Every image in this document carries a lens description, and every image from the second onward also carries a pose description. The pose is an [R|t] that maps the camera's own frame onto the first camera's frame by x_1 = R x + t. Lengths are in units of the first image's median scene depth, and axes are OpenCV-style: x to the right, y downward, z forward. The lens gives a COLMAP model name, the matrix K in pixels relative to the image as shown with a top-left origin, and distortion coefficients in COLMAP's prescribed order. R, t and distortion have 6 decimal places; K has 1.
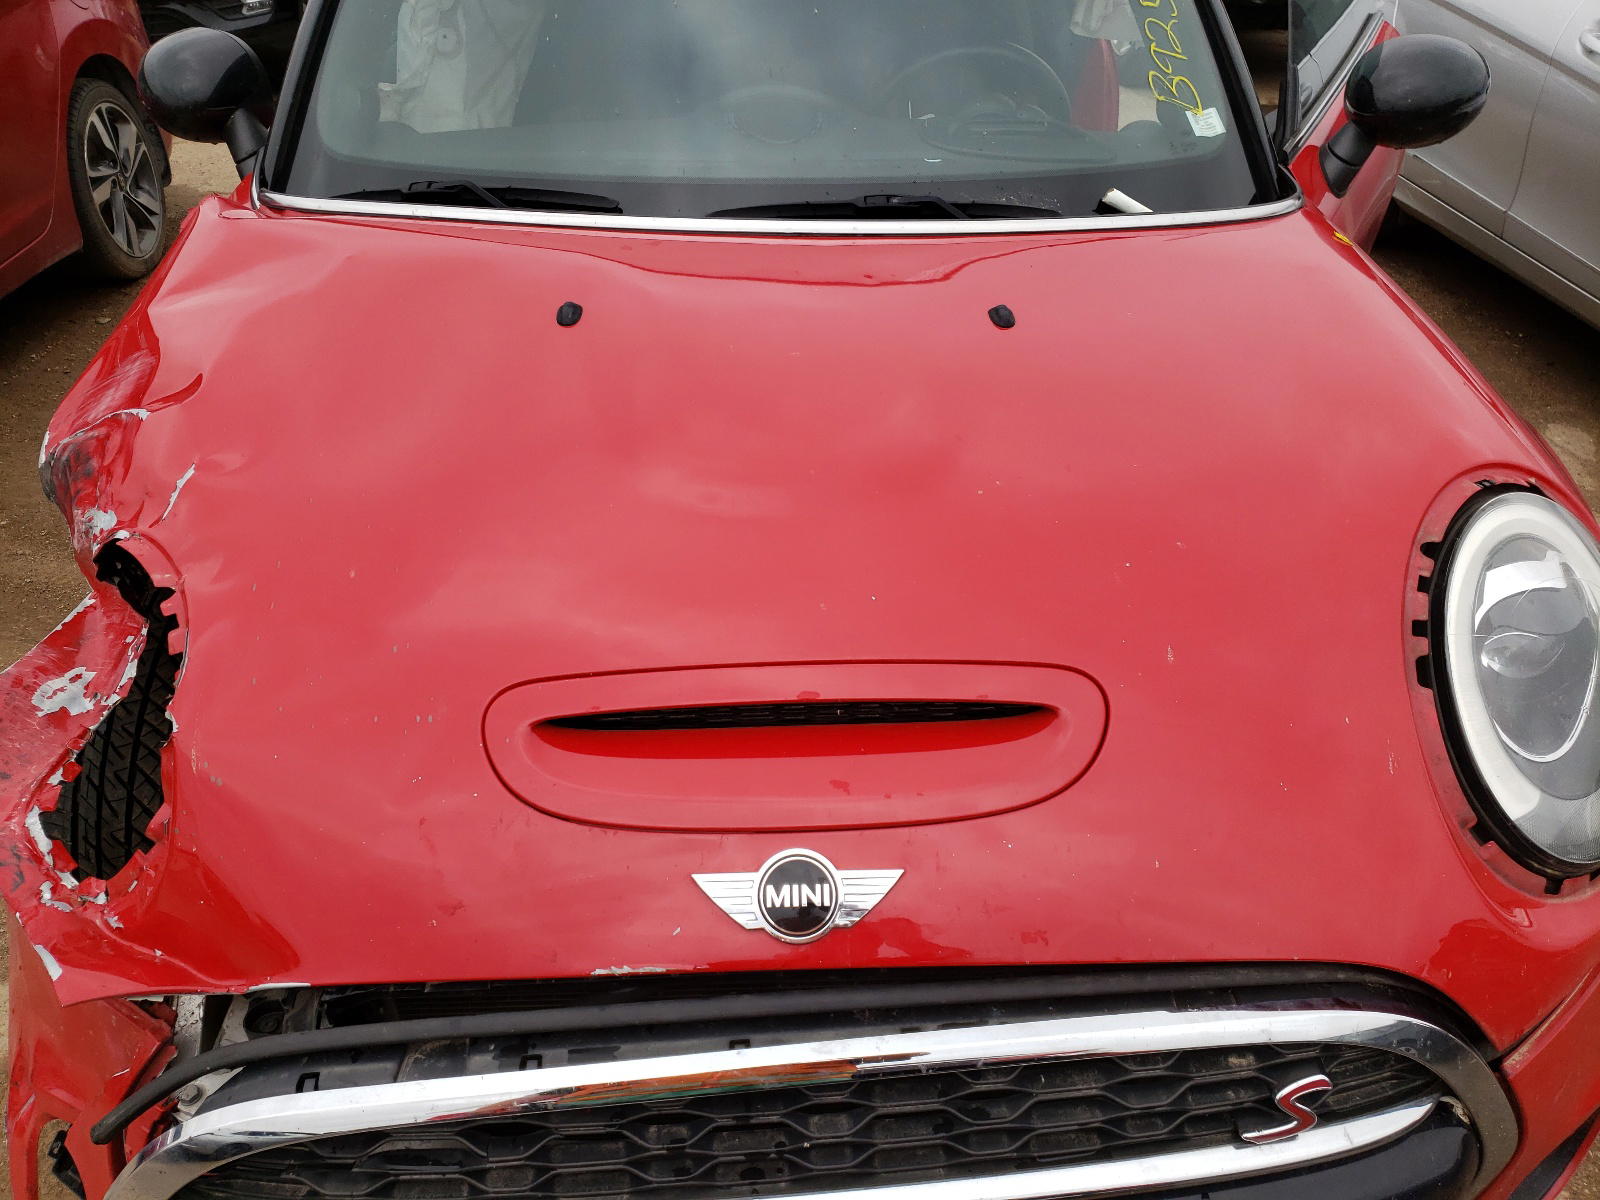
lens RADIAL K [[1220.4, 0, 800.0], [0, 1220.4, 600.0], [0, 0, 1]] dist [0.016829, -0.003844]
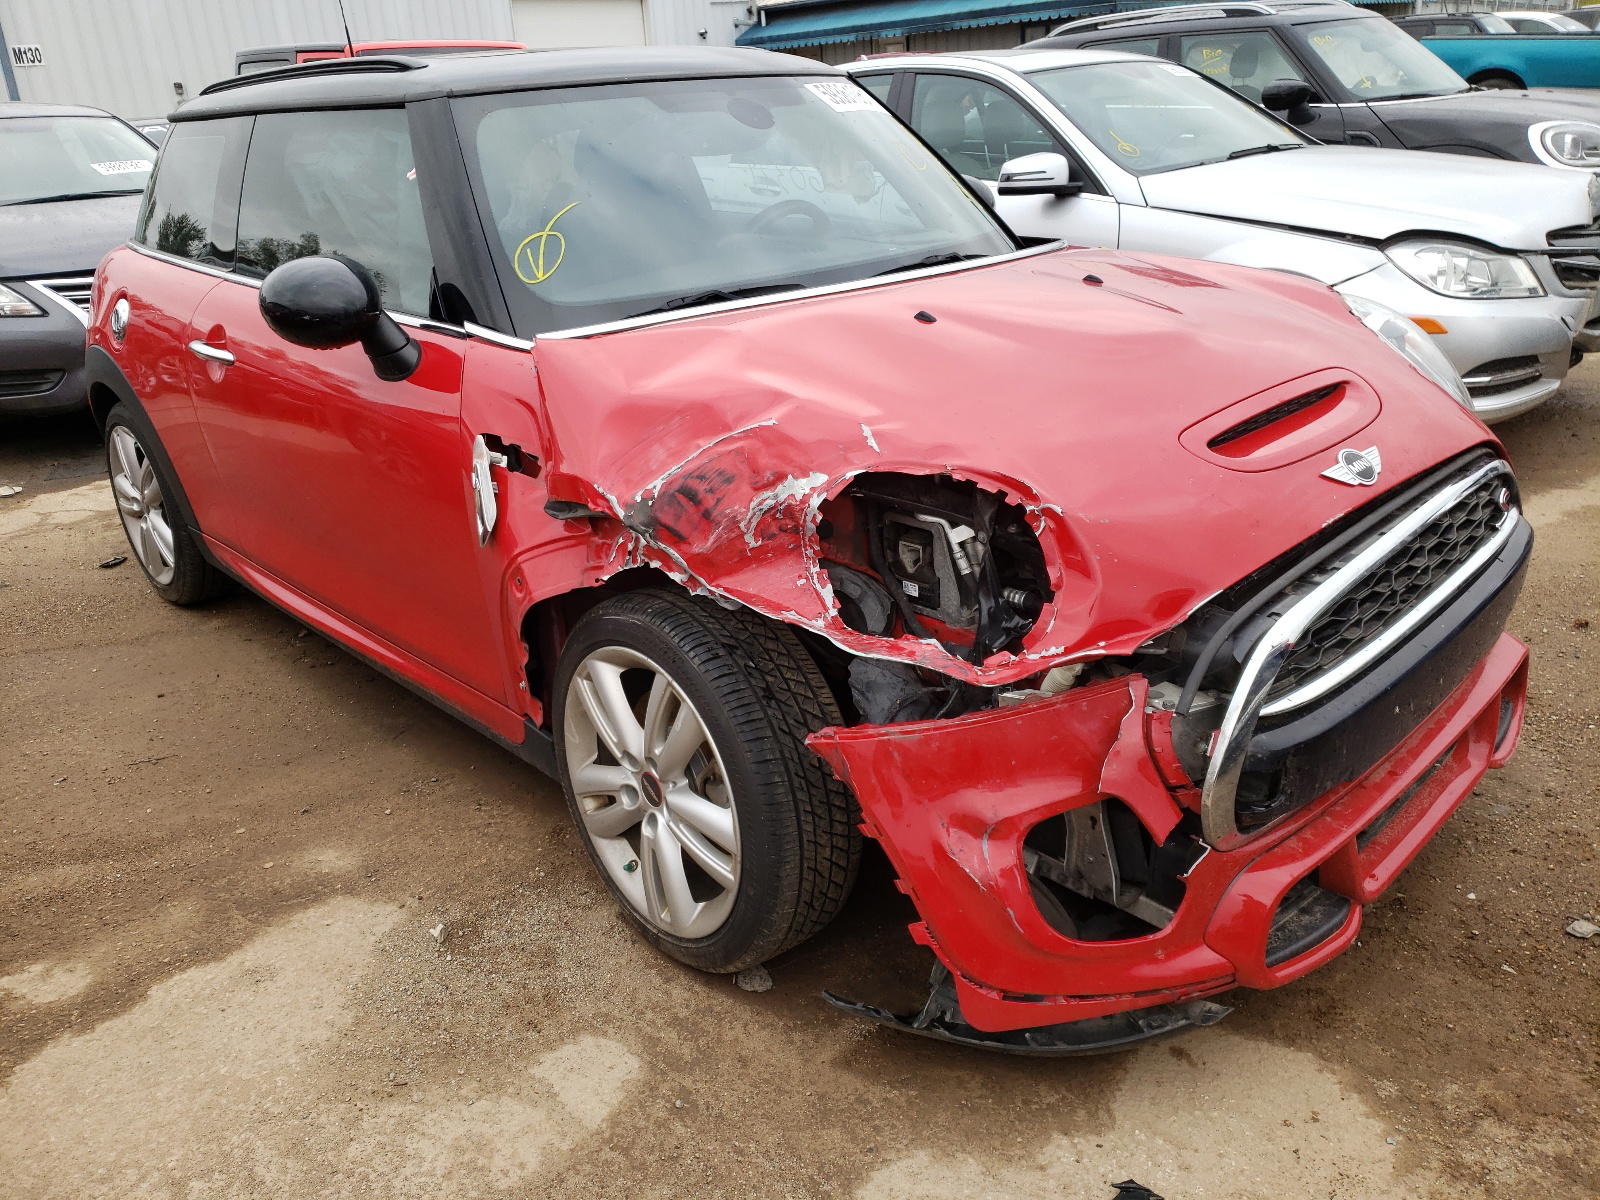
lens RADIAL K [[1215.2, 0, 756.4], [0, 1215.2, 595.9], [0, 0, 1]] dist [0.015343, -0.001216]
pose [[0.775203, -0.289011, 0.561724, -1.770836], [0.402203, 0.911494, -0.086087, 0.186974], [-0.487128, 0.292662, 0.822834, -0.112430]]
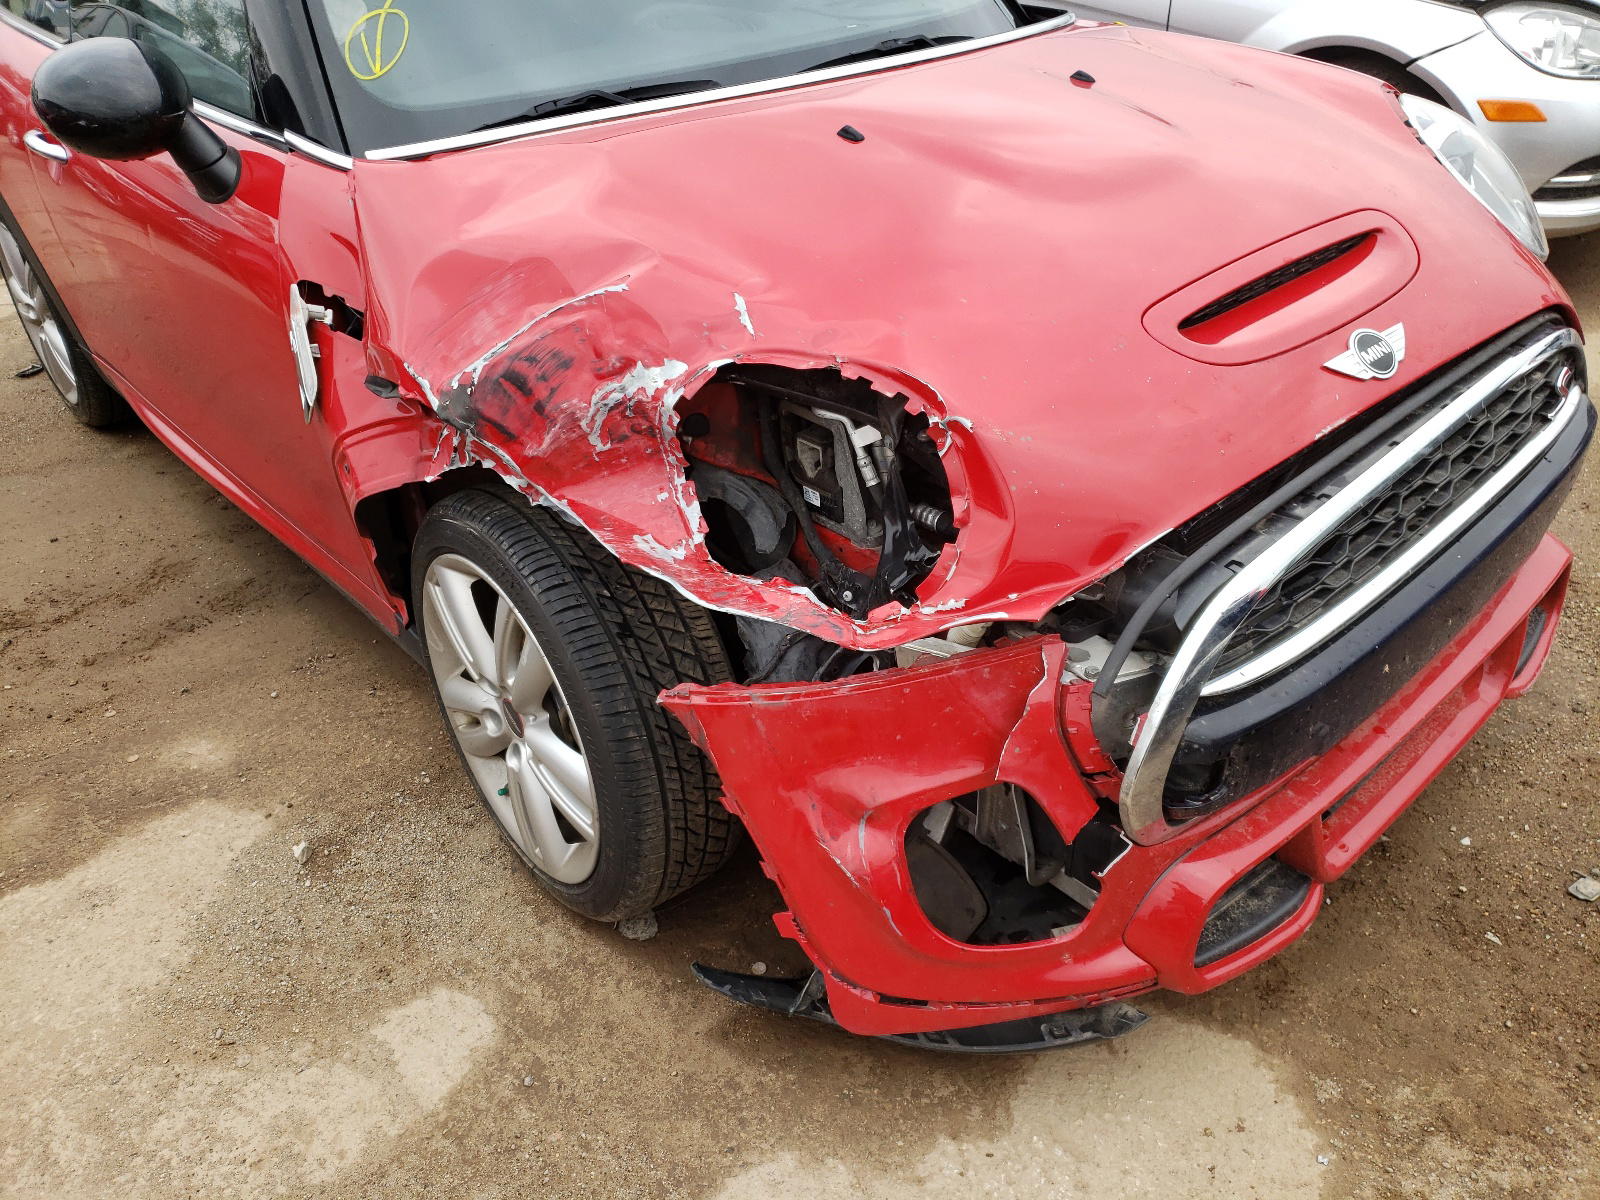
lens RADIAL K [[1220.4, 0, 800.0], [0, 1220.4, 600.0], [0, 0, 1]] dist [0.016829, -0.003844]
pose [[0.787652, -0.378446, 0.486193, -1.332820], [0.389701, 0.917227, 0.082627, 0.100208], [-0.477219, 0.124388, 0.869936, 0.000919]]
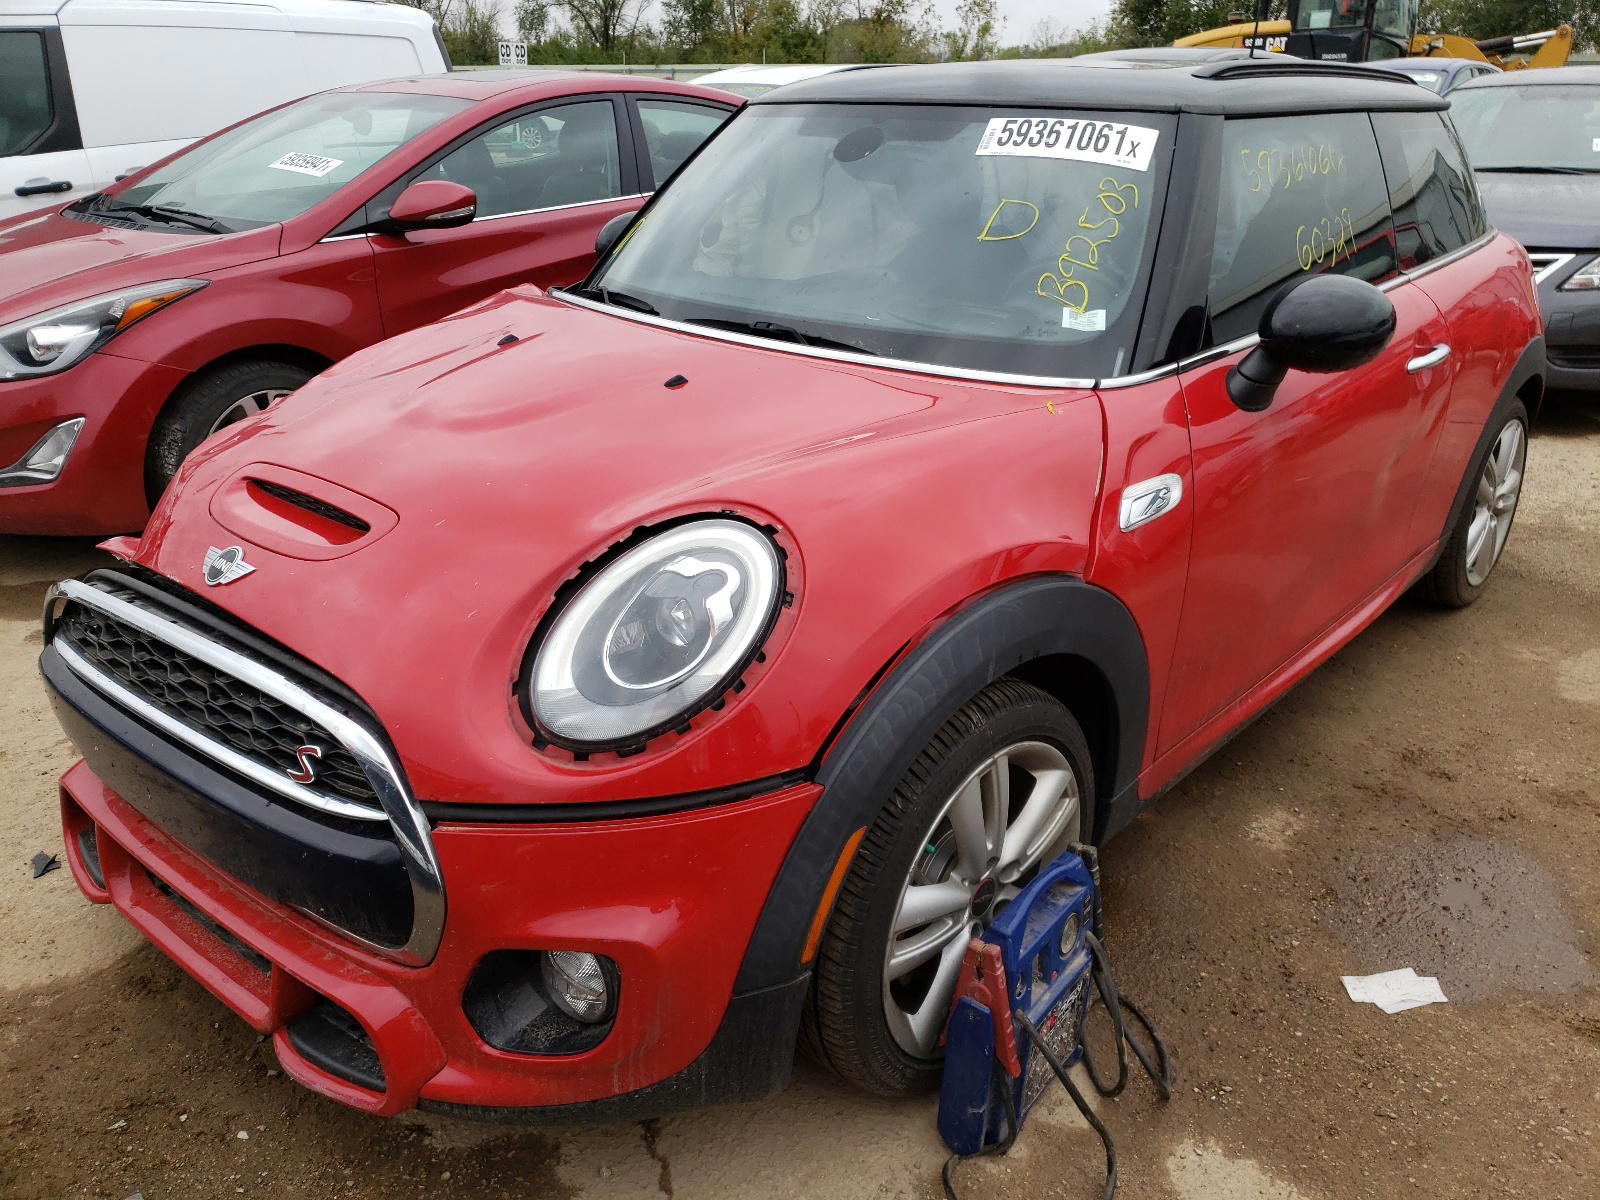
lens RADIAL K [[1205.2, 0, 837.4], [0, 1205.2, 595.5], [0, 0, 1]] dist [0.020012, -0.000008]
pose [[0.731096, 0.259208, -0.631118, 1.726052], [-0.379618, 0.923156, -0.060603, 0.029103], [0.566912, 0.283891, 0.773316, 0.068920]]
